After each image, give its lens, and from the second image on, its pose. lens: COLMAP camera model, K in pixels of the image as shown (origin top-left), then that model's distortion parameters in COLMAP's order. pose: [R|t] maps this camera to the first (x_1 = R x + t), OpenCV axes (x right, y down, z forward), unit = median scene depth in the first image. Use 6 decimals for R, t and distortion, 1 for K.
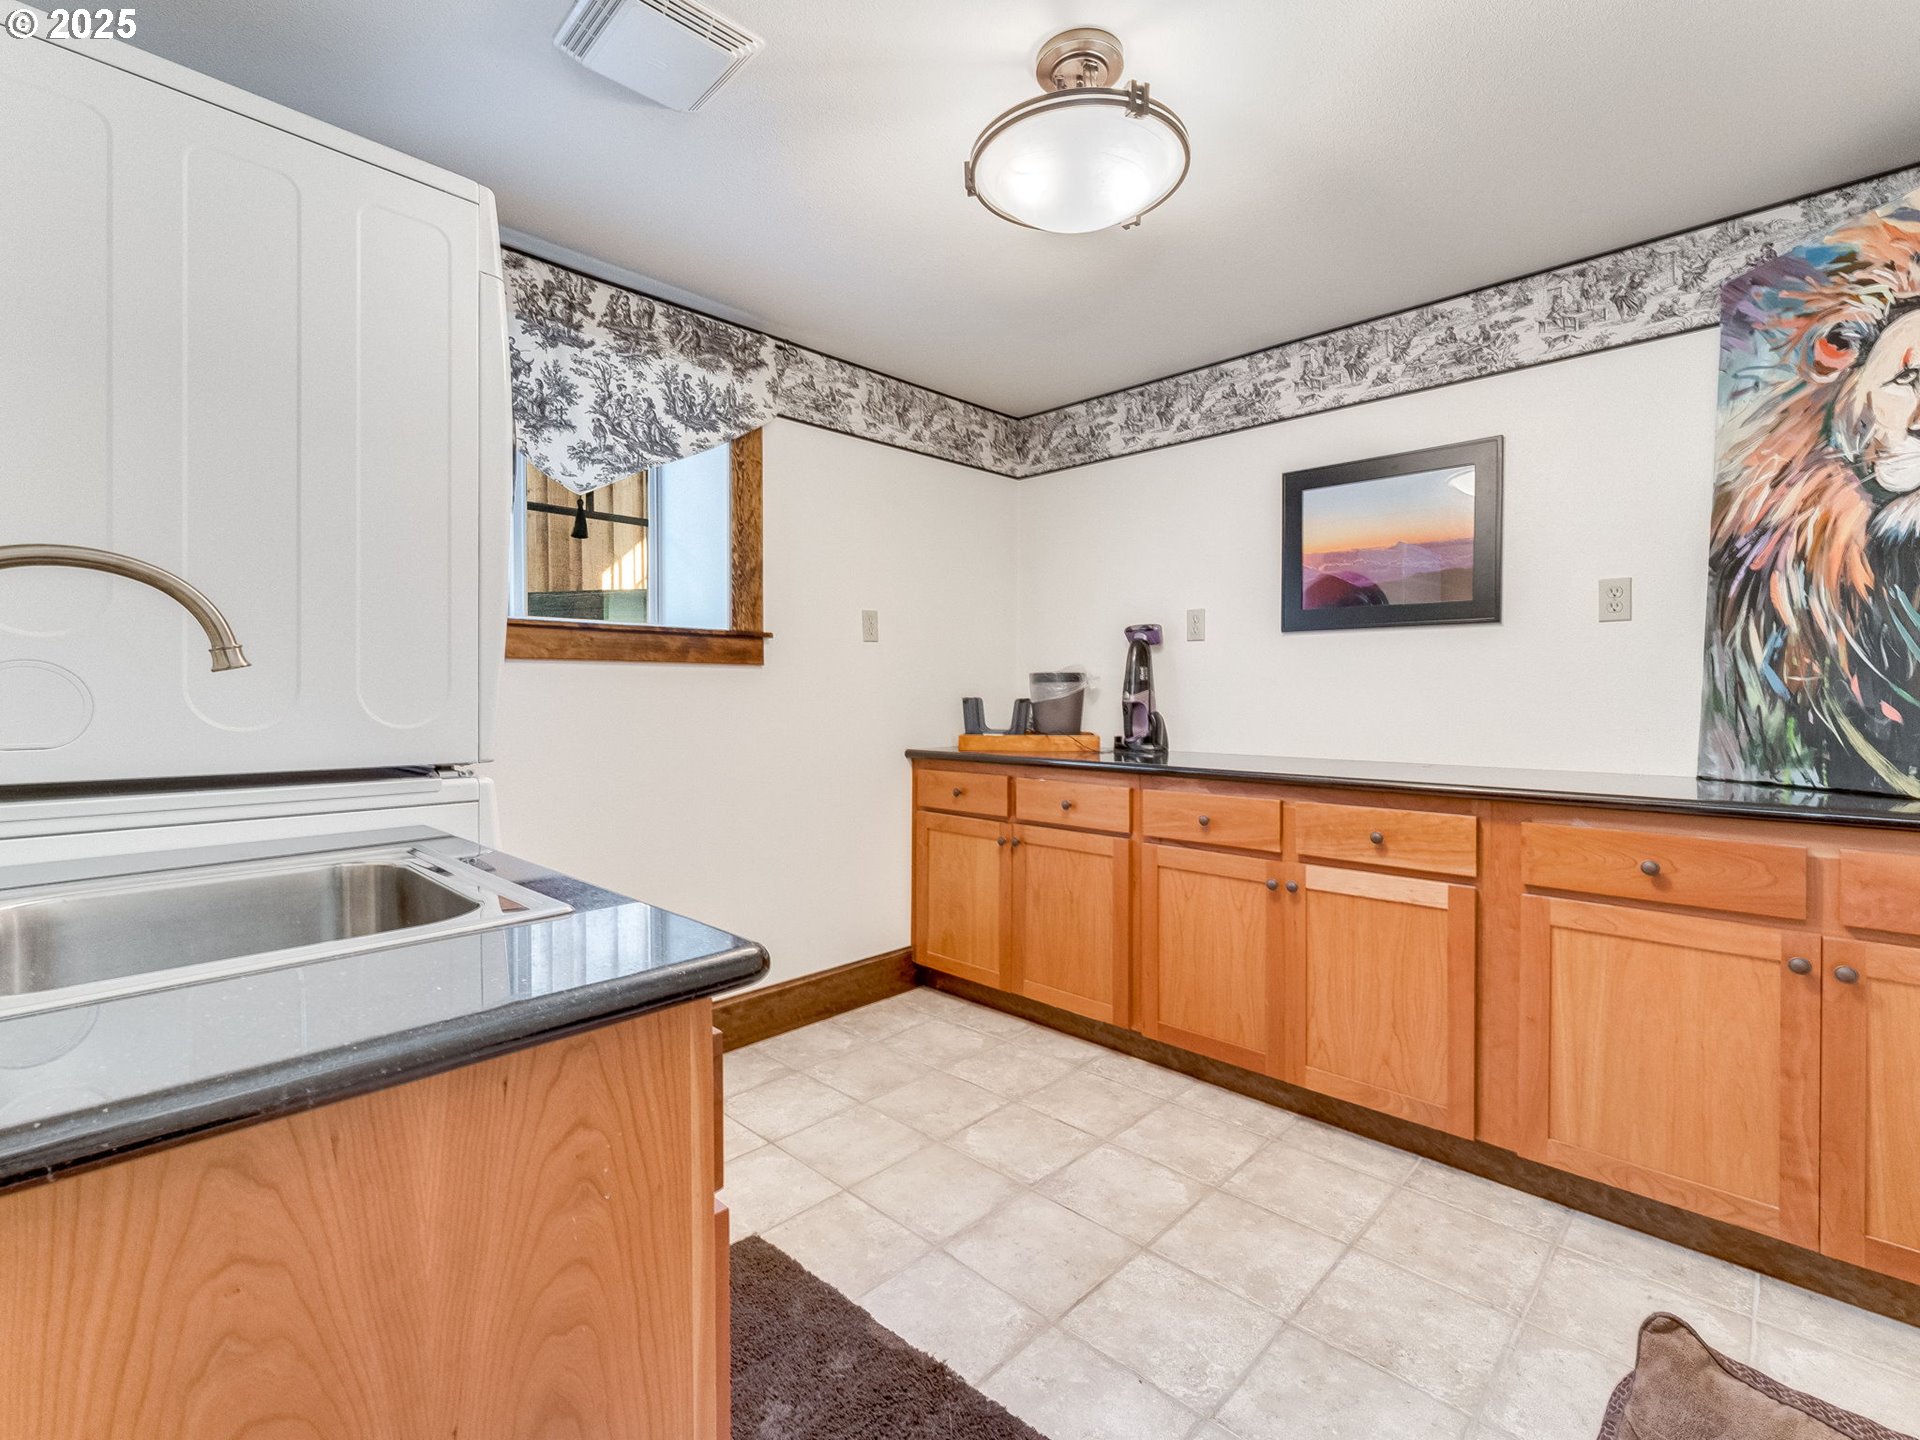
lens RADIAL K [[876.2, 0, 959.3], [0, 876.2, 709.0], [0, 0, 1]] dist [0.005349, 0.000576]
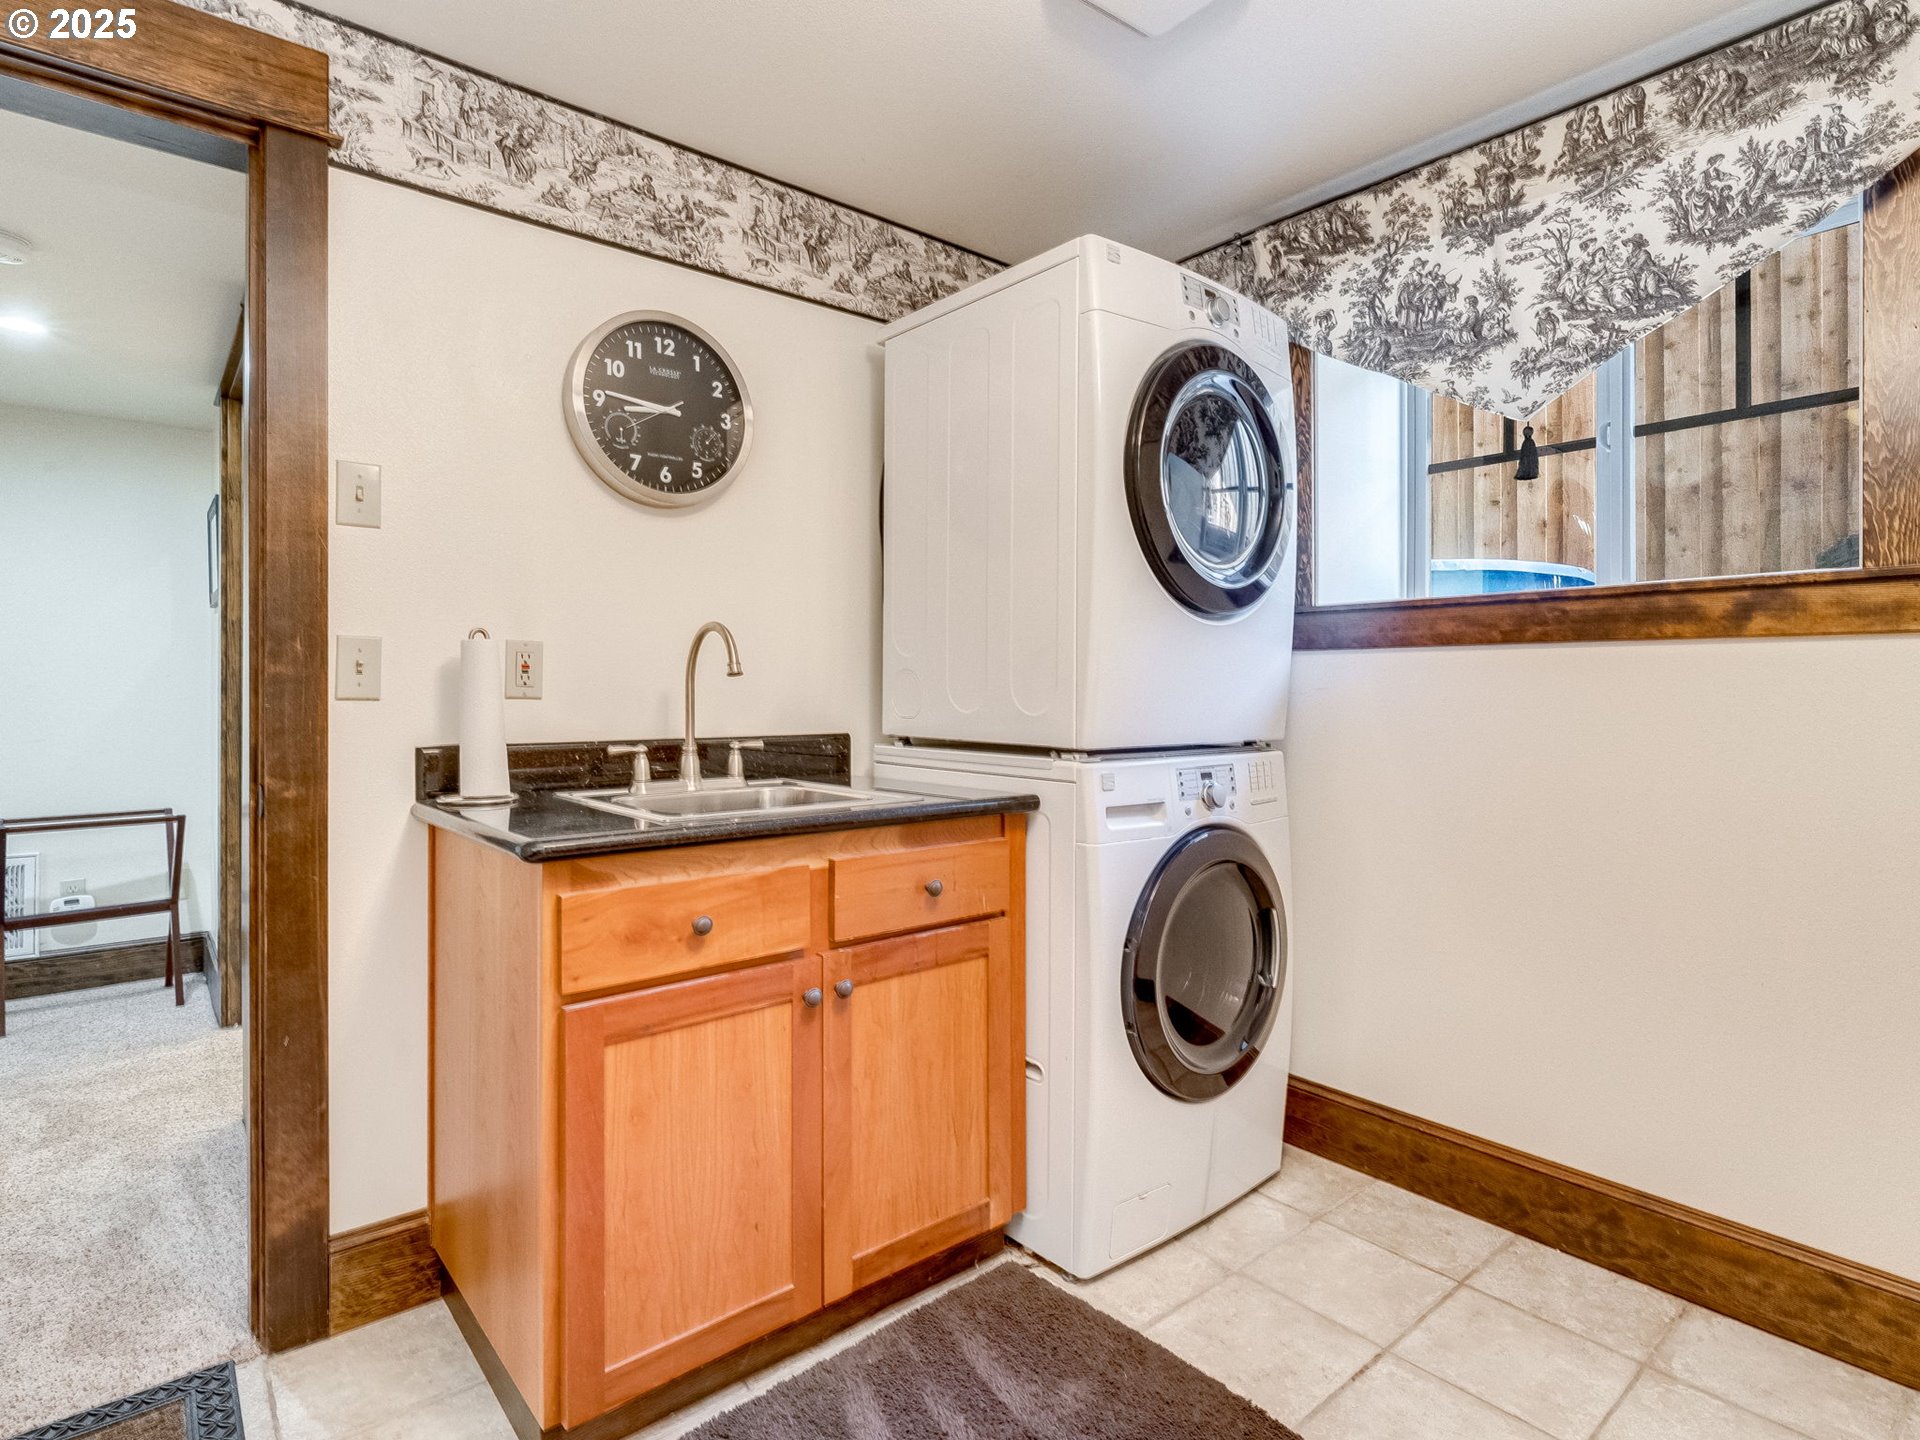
lens RADIAL K [[993.5, 0, 959.6], [0, 993.5, 701.9], [0, 0, 1]] dist [-0.001250, -0.000699]
pose [[-0.104468, 0.015088, -0.994414, 0.451194], [-0.019800, 0.999655, 0.017248, -0.010294], [0.994331, 0.021492, -0.104134, 0.601470]]
